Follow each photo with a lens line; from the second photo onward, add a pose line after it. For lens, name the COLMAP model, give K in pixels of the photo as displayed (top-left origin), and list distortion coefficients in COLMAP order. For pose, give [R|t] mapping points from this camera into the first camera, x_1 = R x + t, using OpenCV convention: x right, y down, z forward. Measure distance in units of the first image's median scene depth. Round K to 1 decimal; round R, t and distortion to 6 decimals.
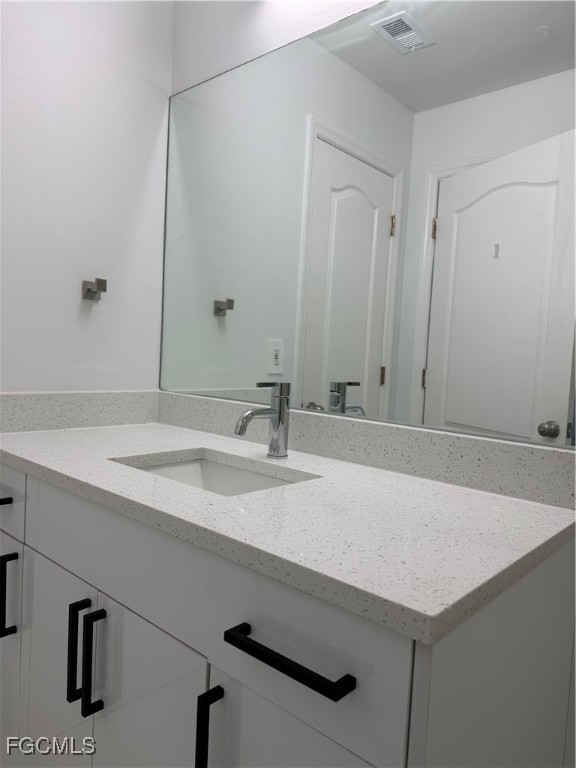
lens RADIAL K [[542.2, 0, 314.4], [0, 542.2, 392.9], [0, 0, 1]] dist [0.041623, -0.001095]
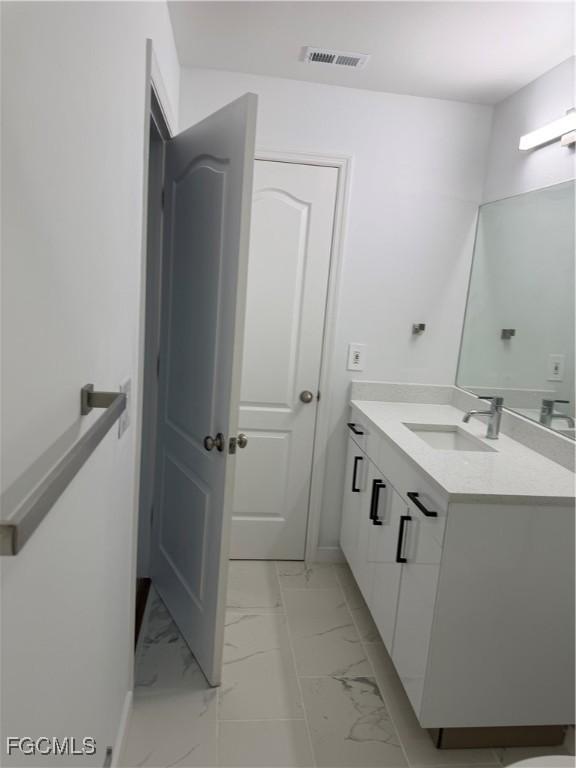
lens RADIAL K [[547.7, 0, 290.4], [0, 547.7, 381.2], [0, 0, 1]] dist [0.004459, 0.002154]
pose [[0.736567, 0.122590, -0.665162, 0.551461], [-0.090762, 0.992457, 0.082406, -0.137432], [0.670247, -0.000326, 0.742138, -0.680656]]
